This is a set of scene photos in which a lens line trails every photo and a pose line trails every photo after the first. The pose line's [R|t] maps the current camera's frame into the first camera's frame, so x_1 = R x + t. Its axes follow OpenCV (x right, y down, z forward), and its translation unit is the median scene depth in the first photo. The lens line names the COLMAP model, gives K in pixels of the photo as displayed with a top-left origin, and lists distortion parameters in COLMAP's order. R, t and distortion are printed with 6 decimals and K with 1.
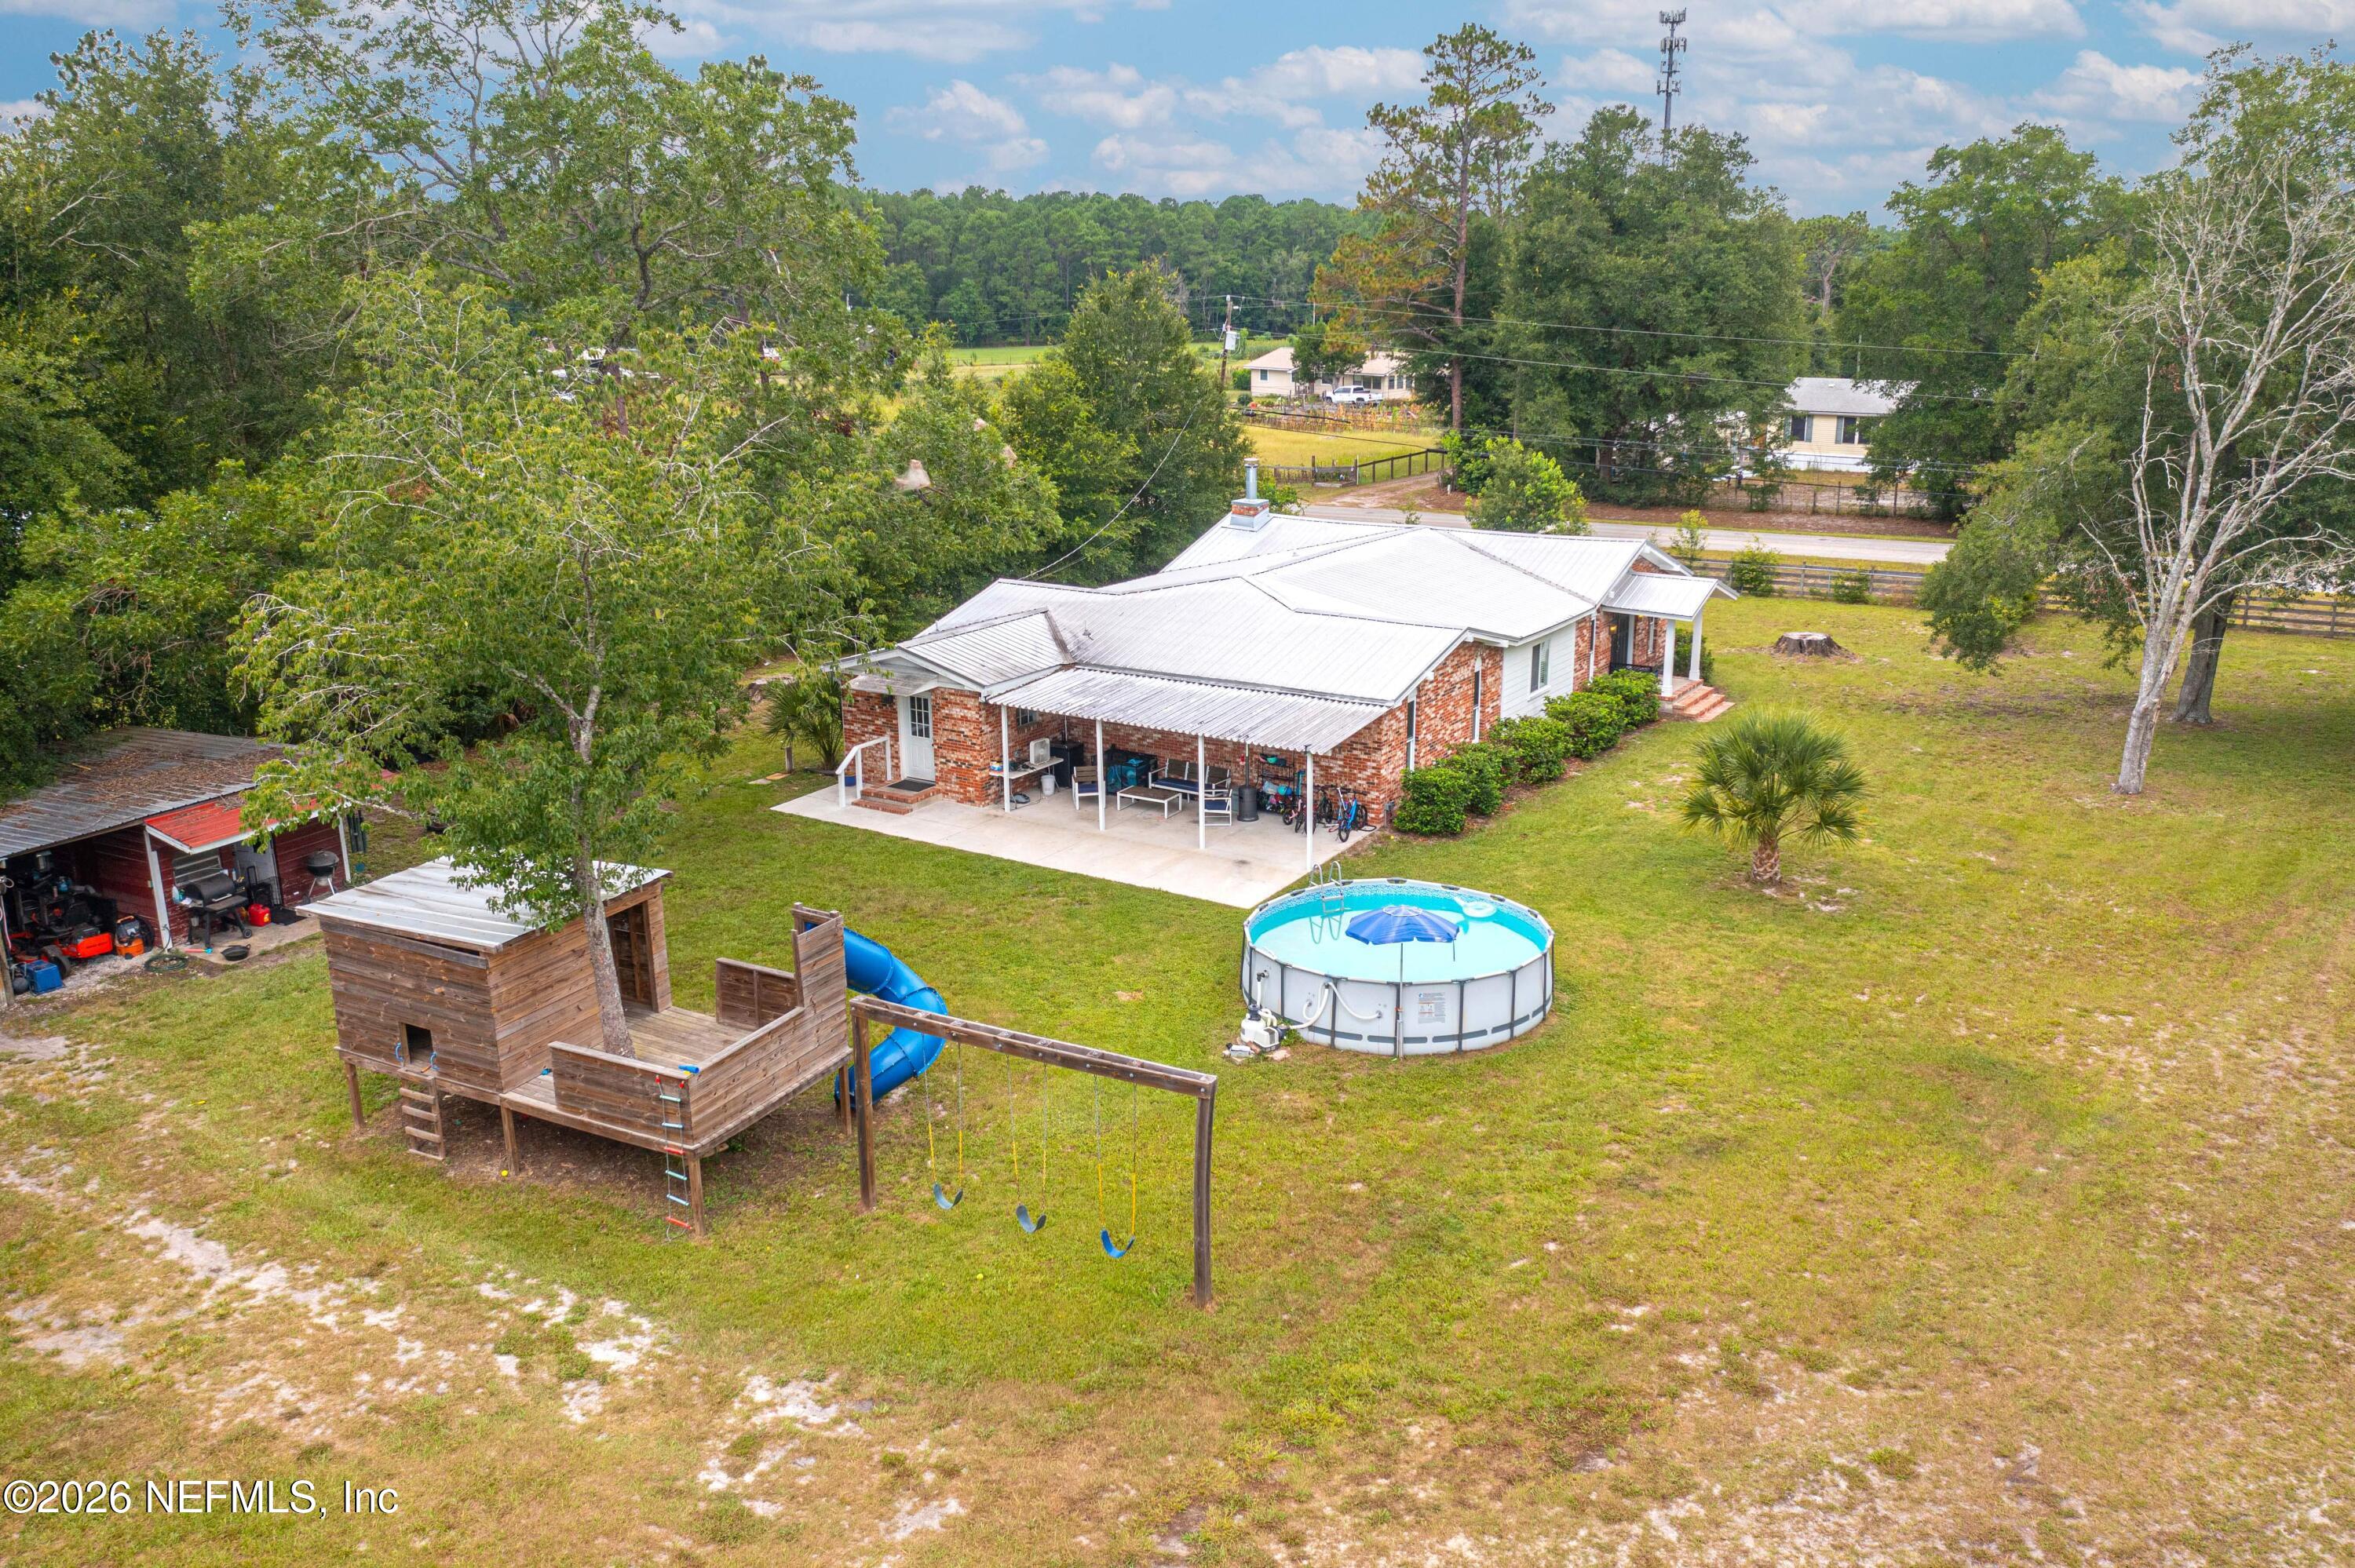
lens RADIAL K [[1799.0, 0, 1188.2], [0, 1799.0, 791.4], [0, 0, 1]] dist [-0.033576, 0.002060]
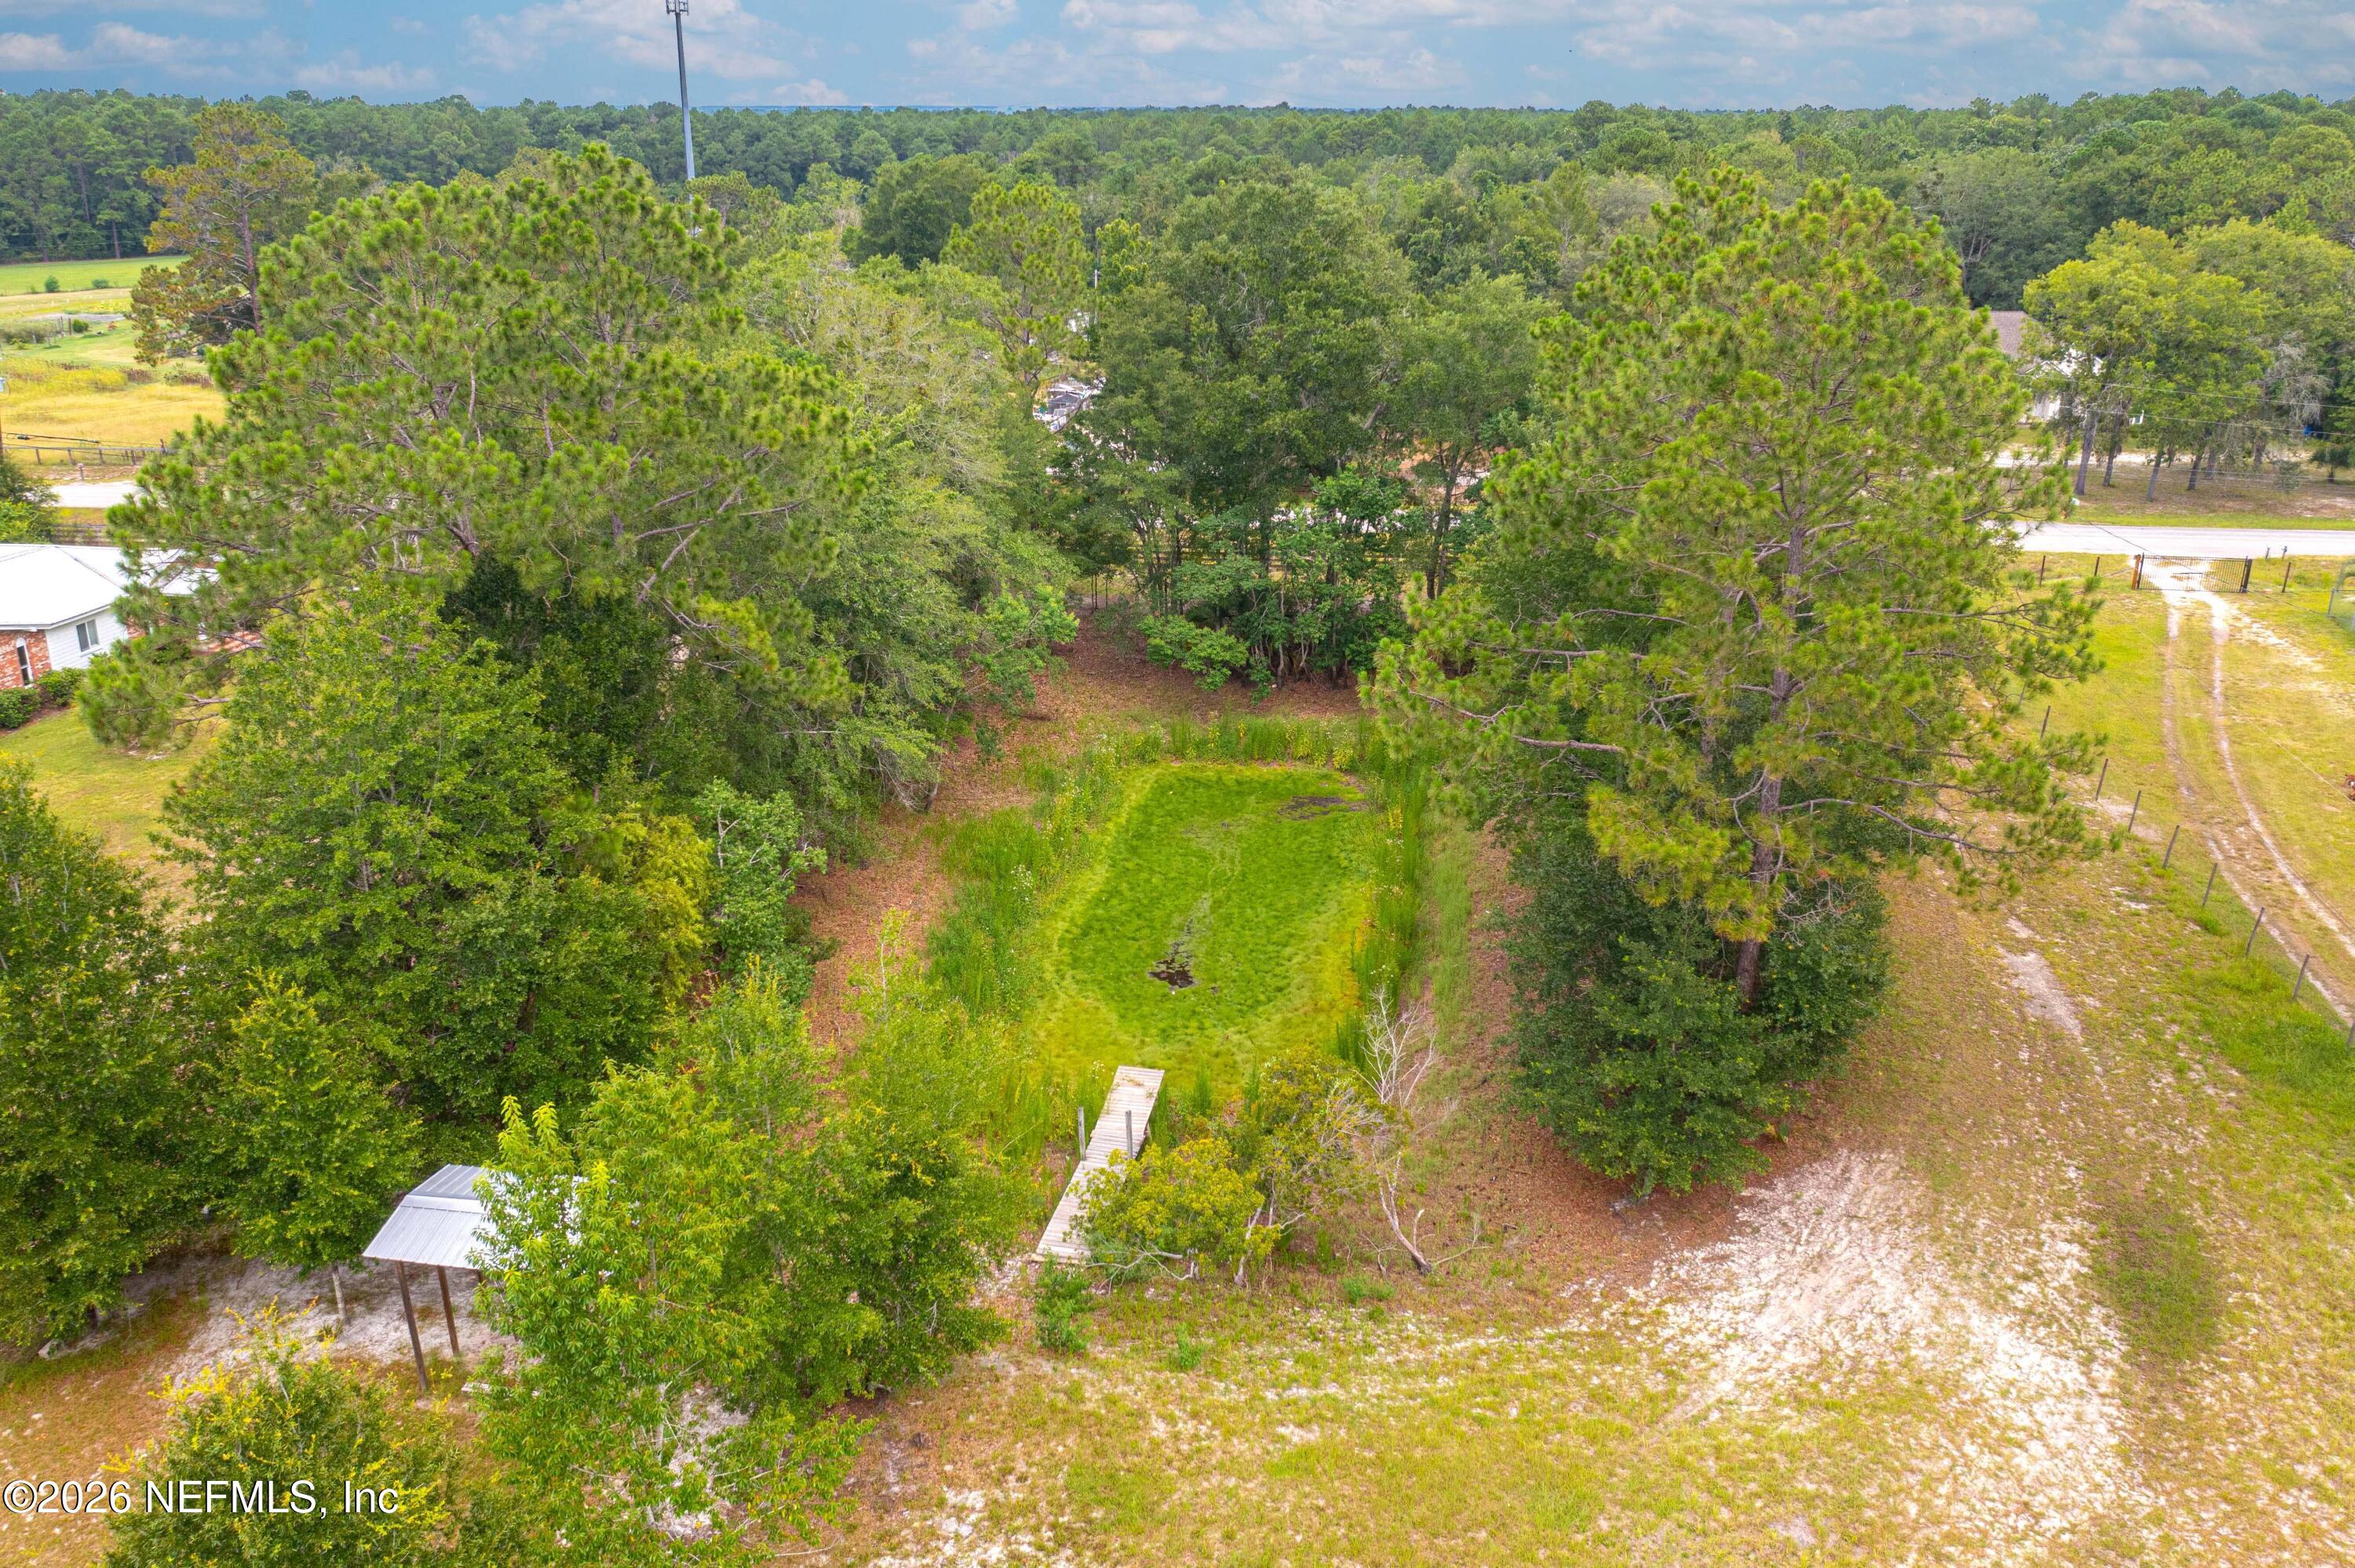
lens RADIAL K [[1799.0, 0, 1175.0], [0, 1799.0, 792.5], [0, 0, 1]] dist [-0.033576, 0.002060]
pose [[0.912722, -0.132545, 0.386485, 0.534657], [0.102684, 0.989972, 0.097013, 0.024077], [-0.395468, -0.048860, 0.917179, -1.108822]]
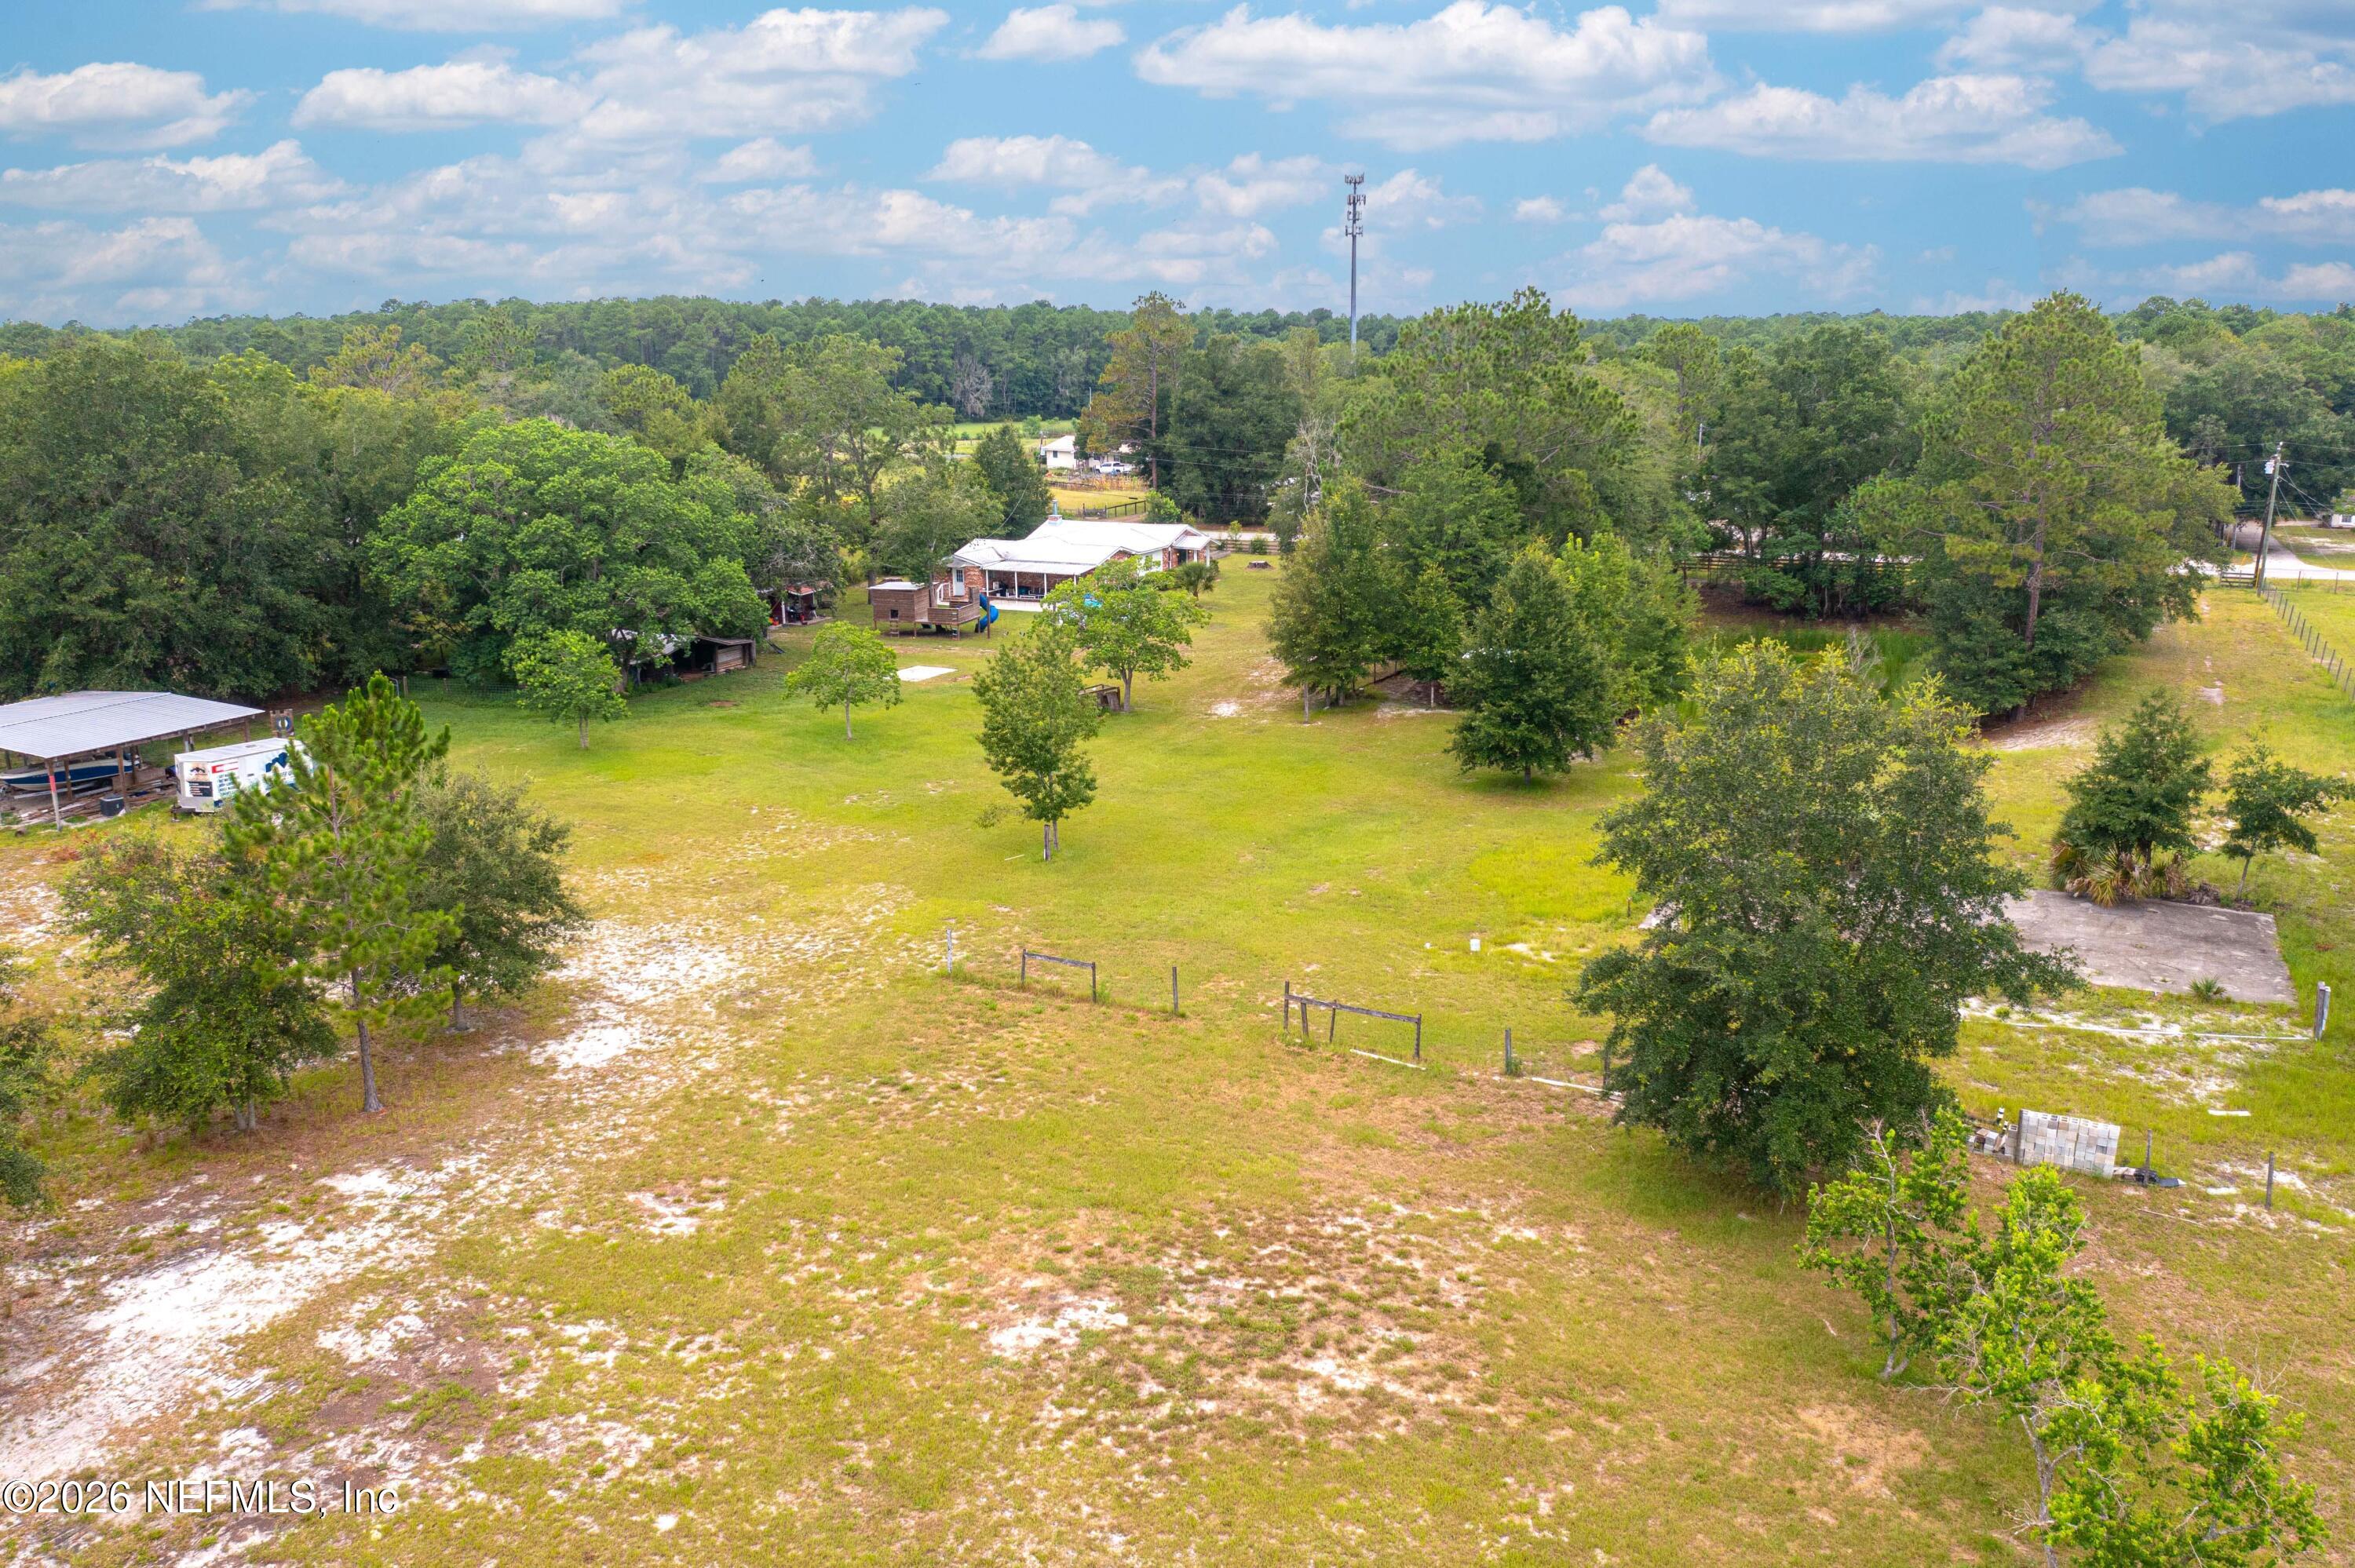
lens RADIAL K [[1799.0, 0, 1192.6], [0, 1799.0, 778.0], [0, 0, 1]] dist [-0.033576, 0.002060]
pose [[0.993023, -0.027665, 0.114631, -0.117369], [0.032231, 0.998751, -0.038174, 0.496223], [-0.113432, 0.041603, 0.992674, -2.455221]]
